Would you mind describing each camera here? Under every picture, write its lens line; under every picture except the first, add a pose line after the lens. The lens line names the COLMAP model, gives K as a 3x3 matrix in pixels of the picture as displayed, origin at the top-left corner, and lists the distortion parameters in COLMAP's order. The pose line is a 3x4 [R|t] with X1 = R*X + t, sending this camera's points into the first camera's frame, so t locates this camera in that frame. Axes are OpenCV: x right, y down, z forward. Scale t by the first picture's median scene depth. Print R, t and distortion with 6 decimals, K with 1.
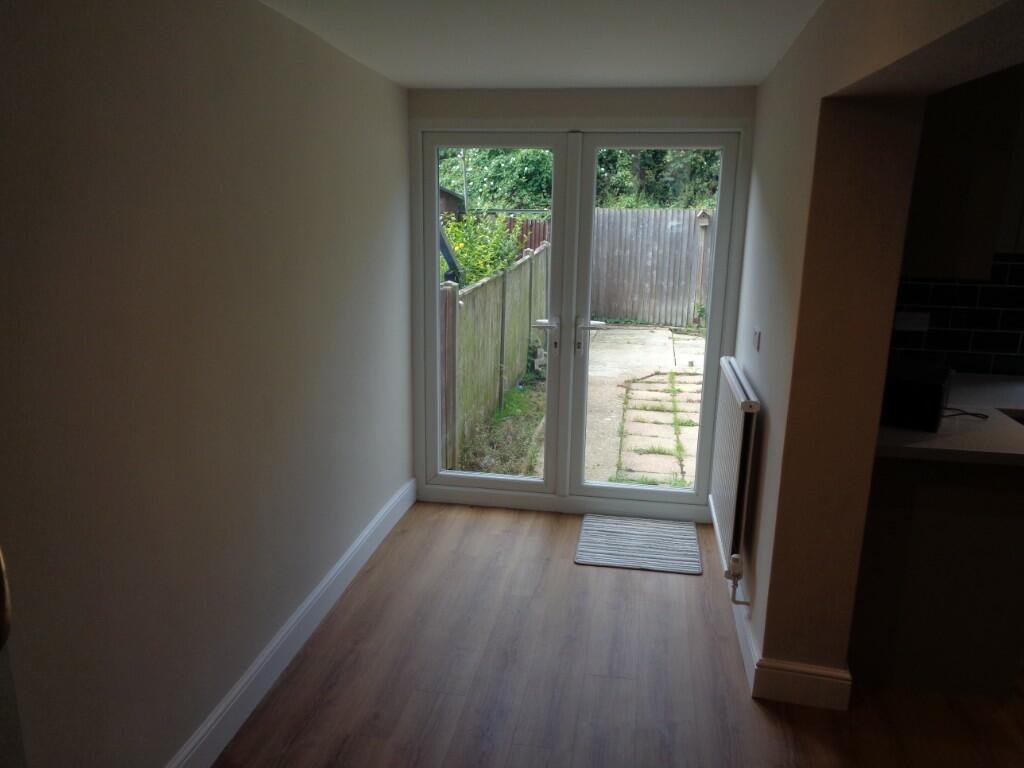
lens RADIAL K [[764.5, 0, 506.8], [0, 764.5, 380.7], [0, 0, 1]] dist [0.005488, -0.006643]
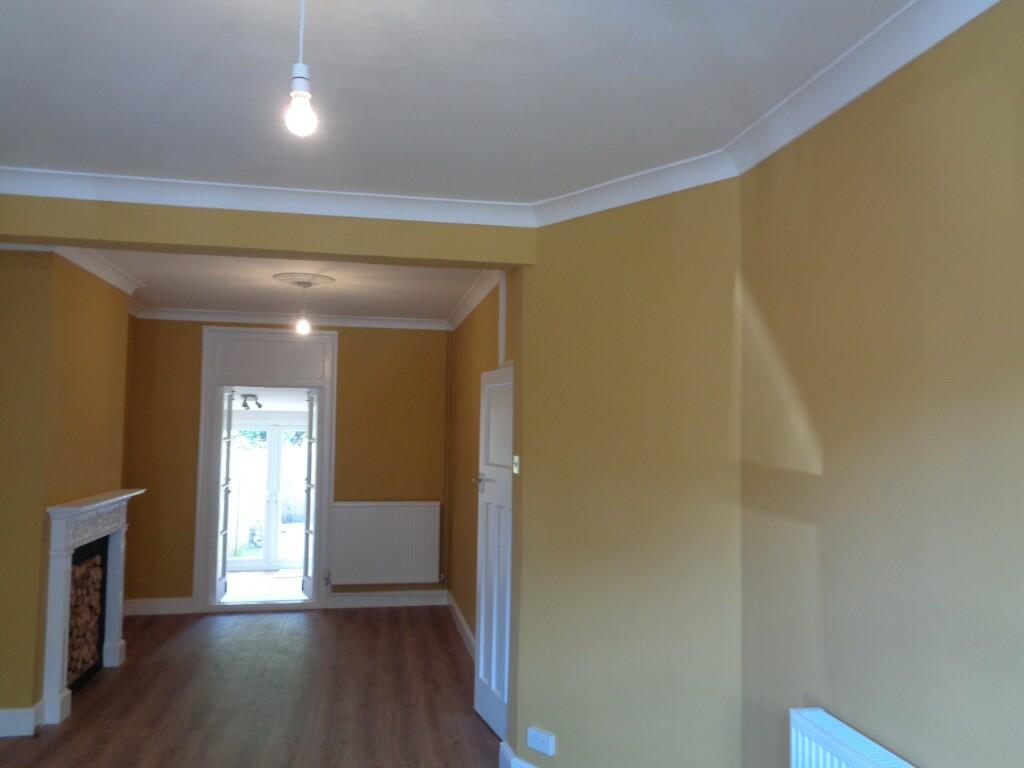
lens RADIAL K [[764.5, 0, 508.2], [0, 764.5, 379.5], [0, 0, 1]] dist [0.005488, -0.006643]
pose [[0.933151, 0.028194, 0.358377, -0.056860], [0.082328, 0.953663, -0.289394, 0.182461], [-0.349931, 0.299553, 0.887590, -0.835730]]
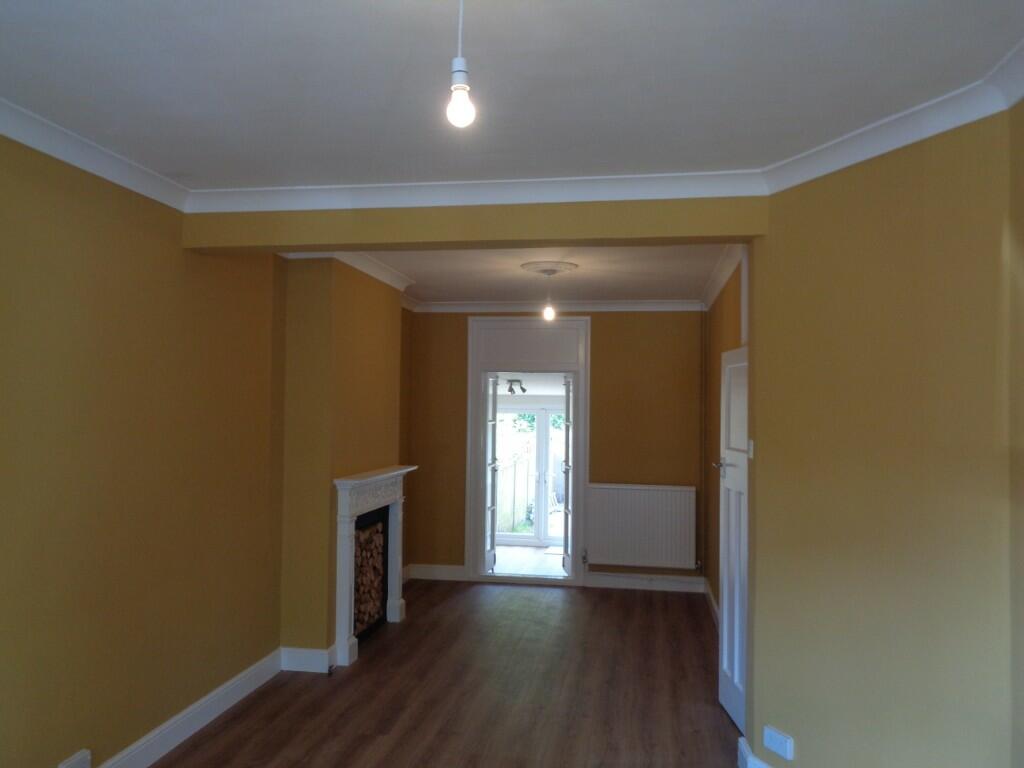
lens RADIAL K [[764.5, 0, 514.8], [0, 764.5, 382.6], [0, 0, 1]] dist [0.005488, -0.006643]
pose [[0.999853, 0.006965, 0.015663, -0.030924], [-0.002296, 0.959913, -0.280288, 0.184100], [-0.016987, 0.280211, 0.959788, -0.838466]]
